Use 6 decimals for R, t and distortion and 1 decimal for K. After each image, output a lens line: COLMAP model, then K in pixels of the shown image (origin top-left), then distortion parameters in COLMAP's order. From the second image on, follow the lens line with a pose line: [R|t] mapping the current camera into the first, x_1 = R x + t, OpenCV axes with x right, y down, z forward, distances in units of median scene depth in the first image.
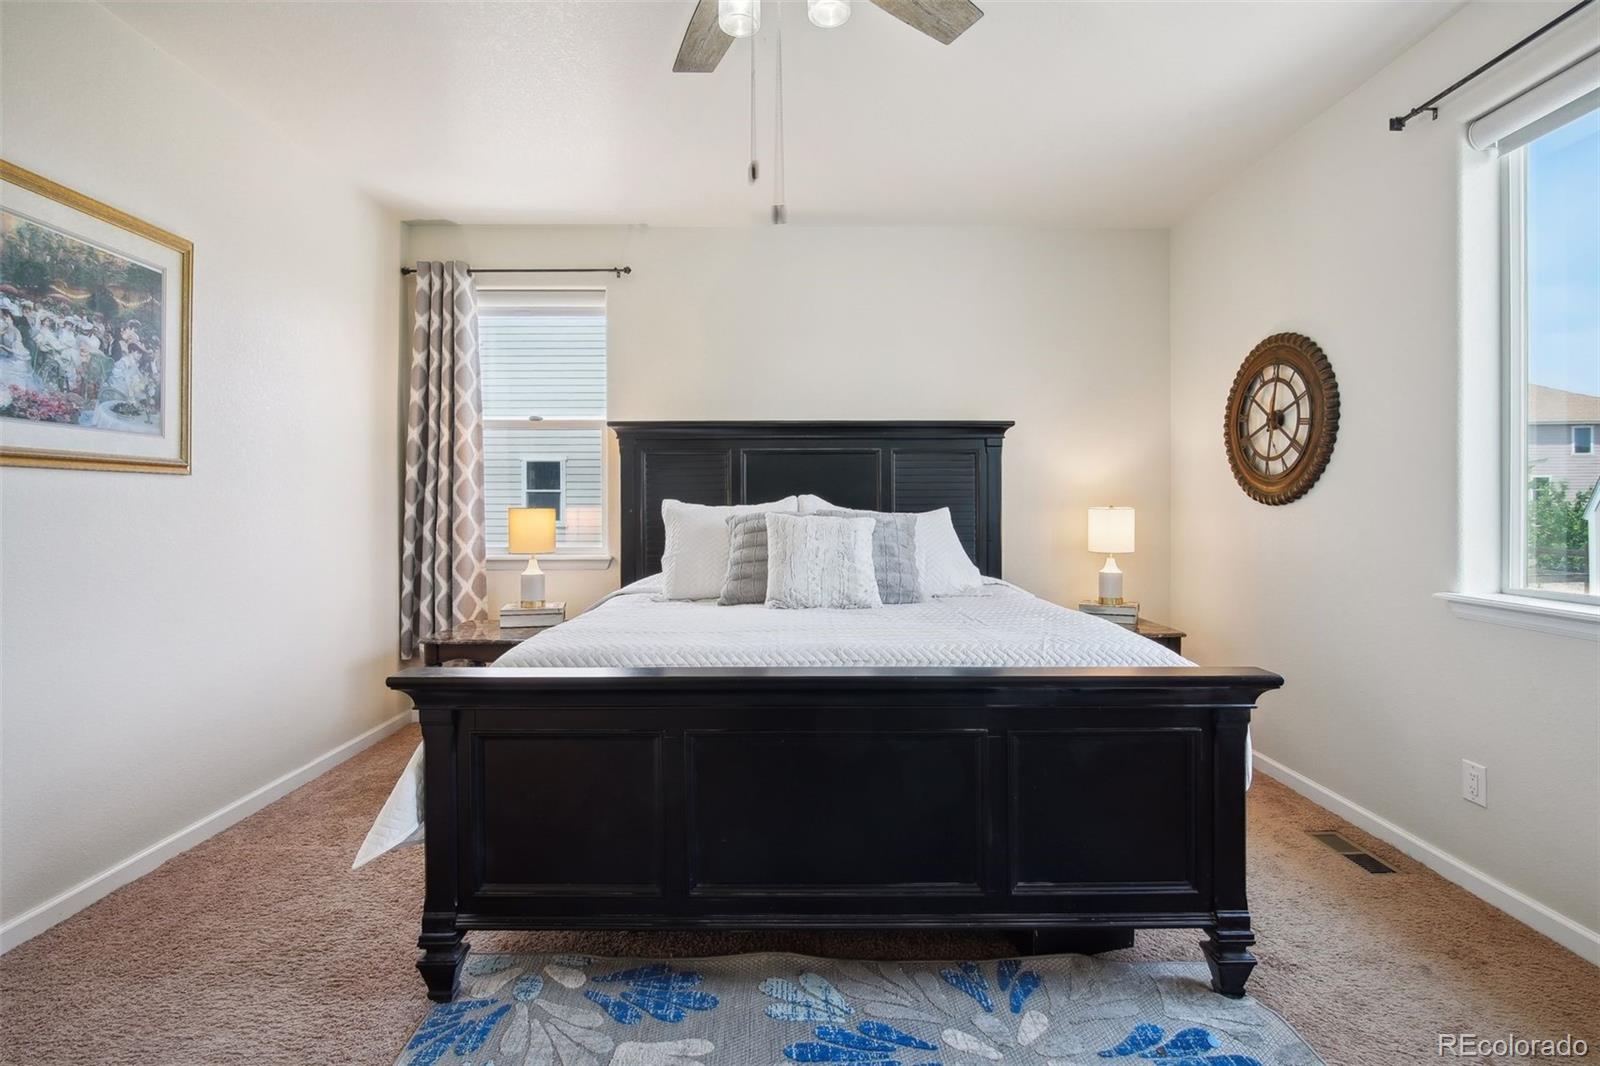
lens RADIAL K [[751.6, 0, 798.6], [0, 751.6, 529.5], [0, 0, 1]] dist [-0.004952, 0.003460]
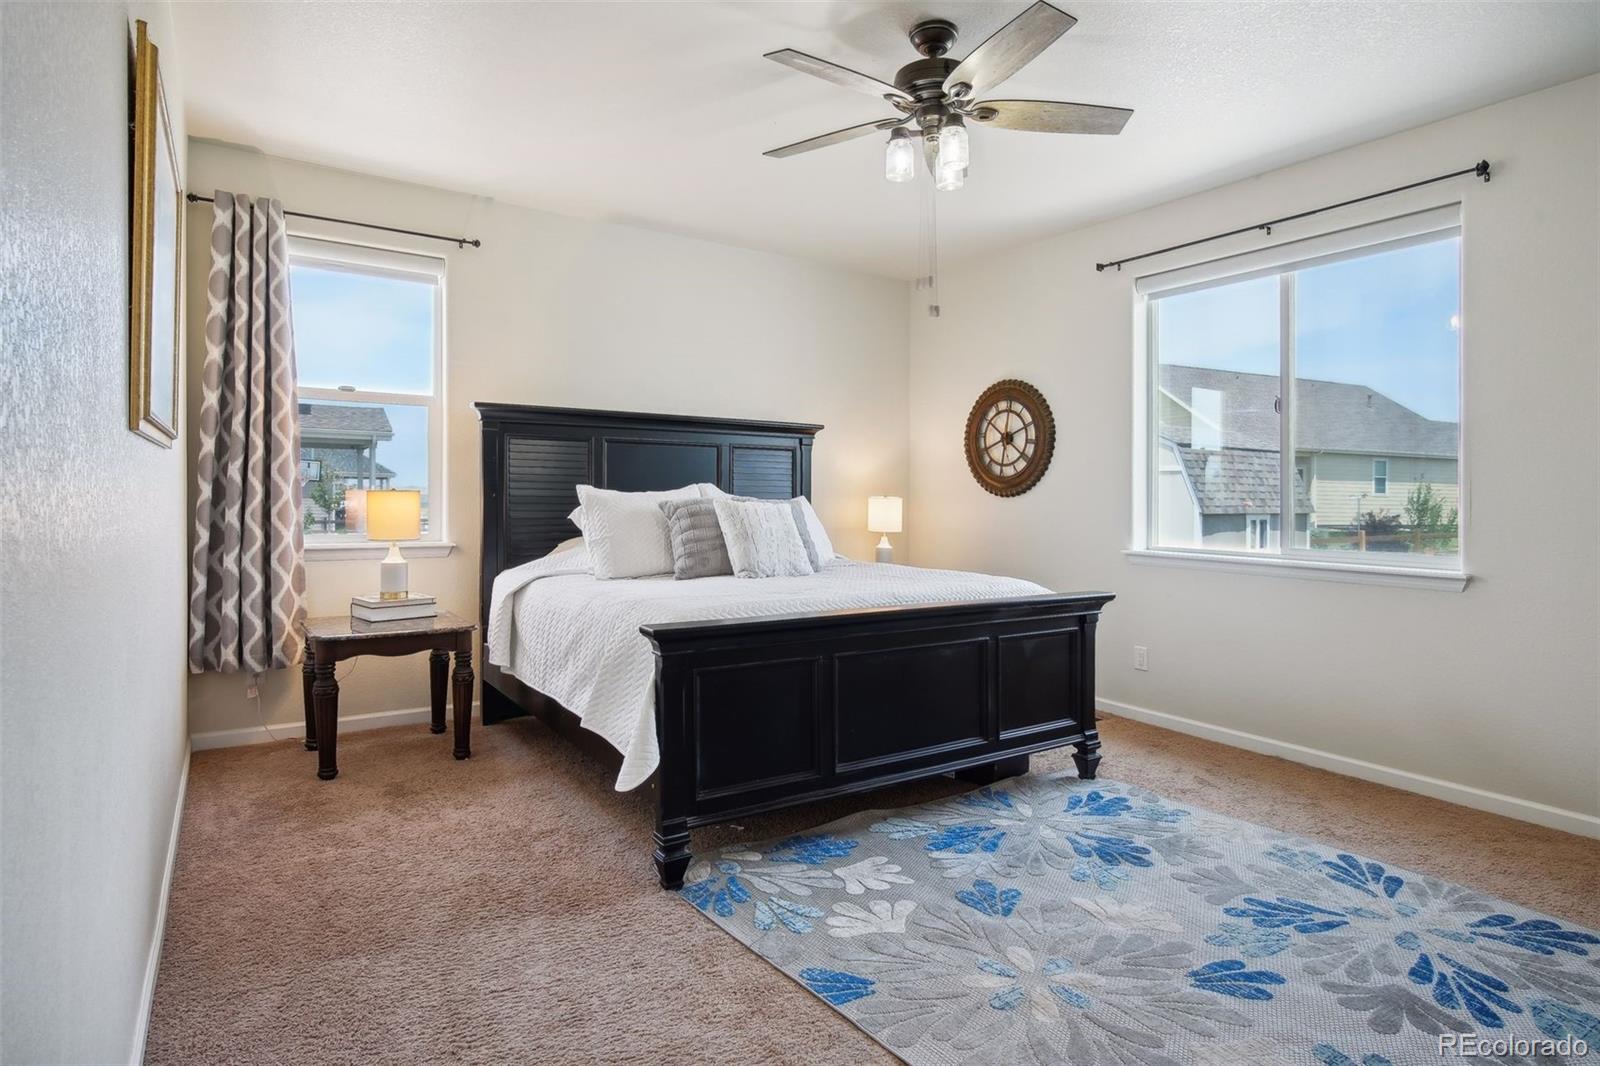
lens RADIAL K [[835.1, 0, 804.3], [0, 835.1, 521.5], [0, 0, 1]] dist [0.002582, 0.001418]
pose [[0.842830, -0.004951, 0.538157, -0.608561], [0.002680, 0.999984, 0.005003, 0.006599], [-0.538173, -0.002775, 0.842830, -0.165169]]
